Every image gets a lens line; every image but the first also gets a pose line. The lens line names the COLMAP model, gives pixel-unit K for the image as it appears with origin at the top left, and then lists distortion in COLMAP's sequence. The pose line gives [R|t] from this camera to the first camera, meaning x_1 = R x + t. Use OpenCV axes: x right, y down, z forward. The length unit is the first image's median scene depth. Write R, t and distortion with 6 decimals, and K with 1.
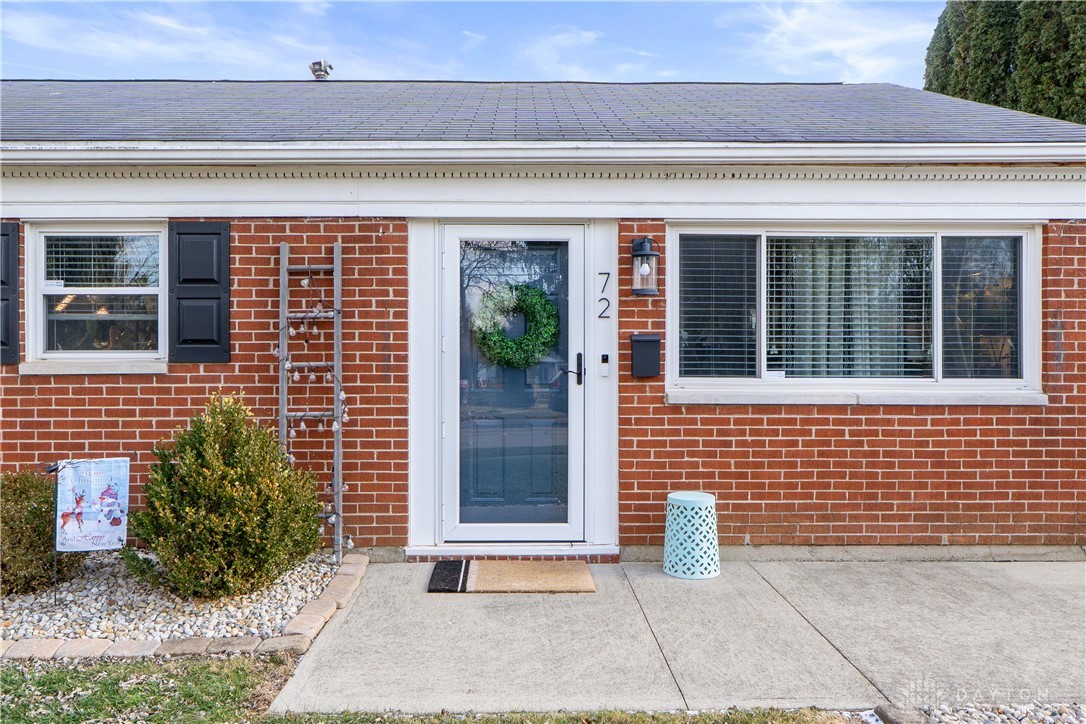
lens RADIAL K [[862.2, 0, 543.0], [0, 862.2, 362.0], [0, 0, 1]] dist [0.001213, 0.003035]
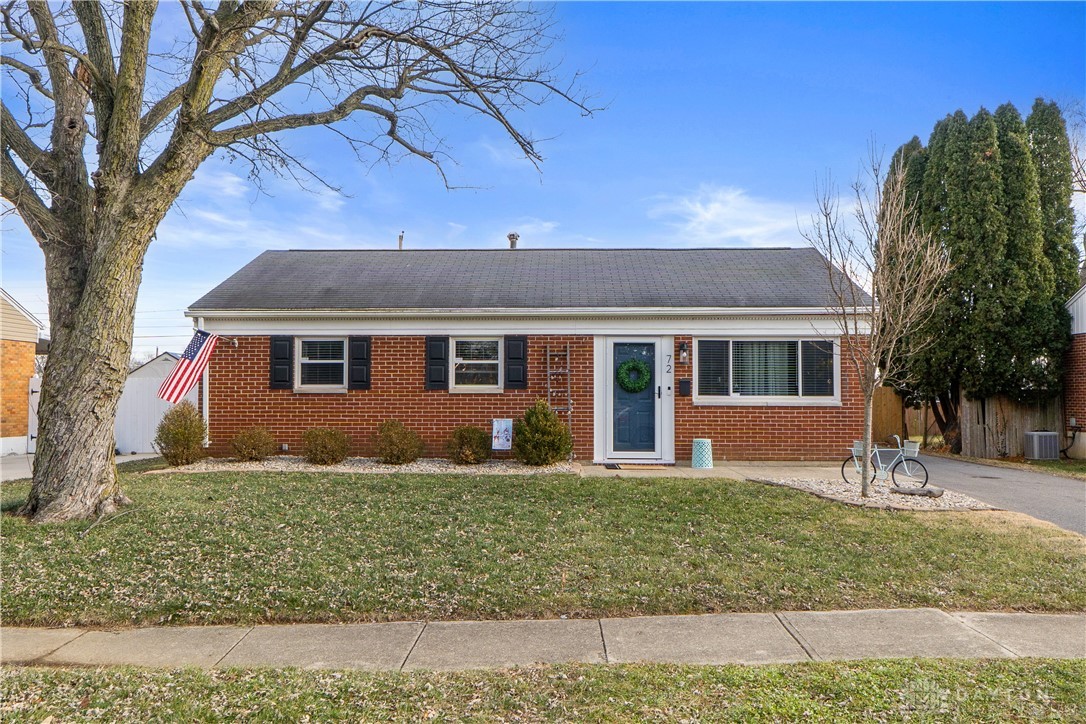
lens RADIAL K [[899.2, 0, 543.0], [0, 899.2, 362.0], [0, 0, 1]] dist [-0.010546, -0.001325]
pose [[0.998447, 0.000304, -0.055710, -0.157782], [-0.003180, 0.998666, -0.051540, 0.058652], [0.055620, 0.051637, 0.997116, -1.736659]]
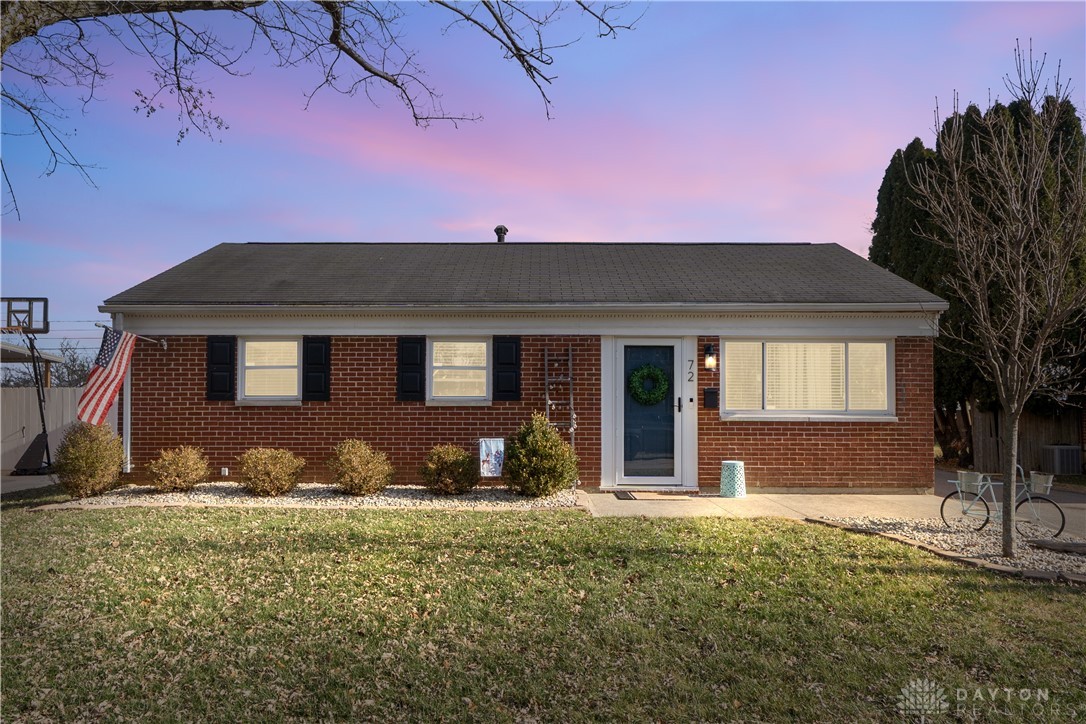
lens RADIAL K [[782.2, 0, 546.3], [0, 782.2, 385.6], [0, 0, 1]] dist [-0.007225, -0.001100]
pose [[0.999728, 0.002339, -0.023191, -0.247840], [-0.003184, 0.999330, -0.036455, 0.032895], [0.023090, 0.036519, 0.999066, -0.974354]]
